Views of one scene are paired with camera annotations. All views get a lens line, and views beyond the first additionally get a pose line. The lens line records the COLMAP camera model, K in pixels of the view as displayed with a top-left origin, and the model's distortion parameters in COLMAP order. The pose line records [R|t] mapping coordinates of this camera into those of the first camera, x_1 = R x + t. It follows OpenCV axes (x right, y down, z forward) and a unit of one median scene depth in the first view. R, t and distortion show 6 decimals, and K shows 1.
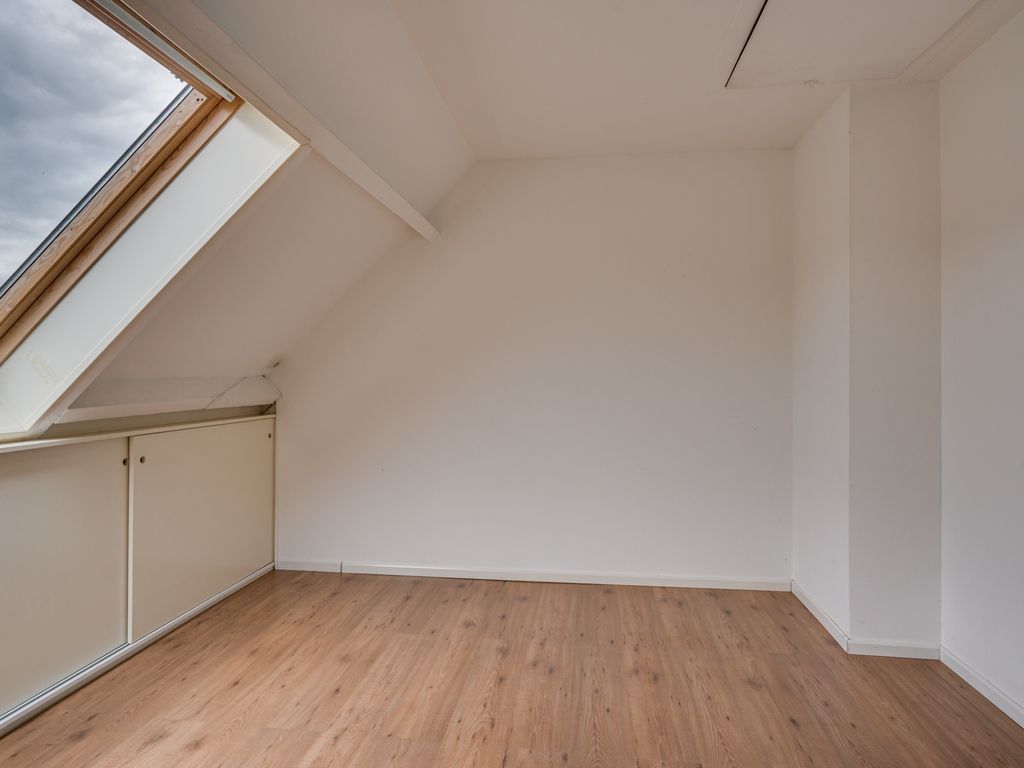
lens RADIAL K [[579.4, 0, 524.7], [0, 579.4, 369.8], [0, 0, 1]] dist [0.007293, 0.002849]
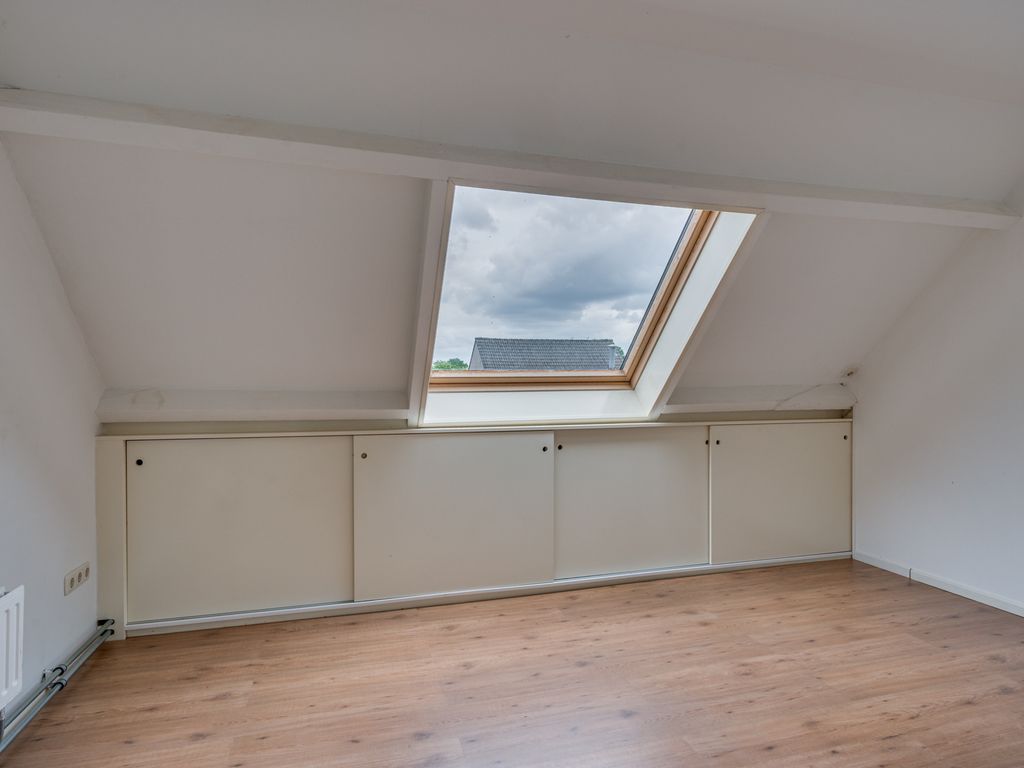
lens RADIAL K [[579.4, 0, 505.0], [0, 579.4, 383.0], [0, 0, 1]] dist [0.007293, 0.002849]
pose [[0.399315, -0.003410, -0.916807, 0.468601], [0.014669, 0.999889, 0.002670, -0.005125], [0.916696, -0.014515, 0.399321, -0.065781]]
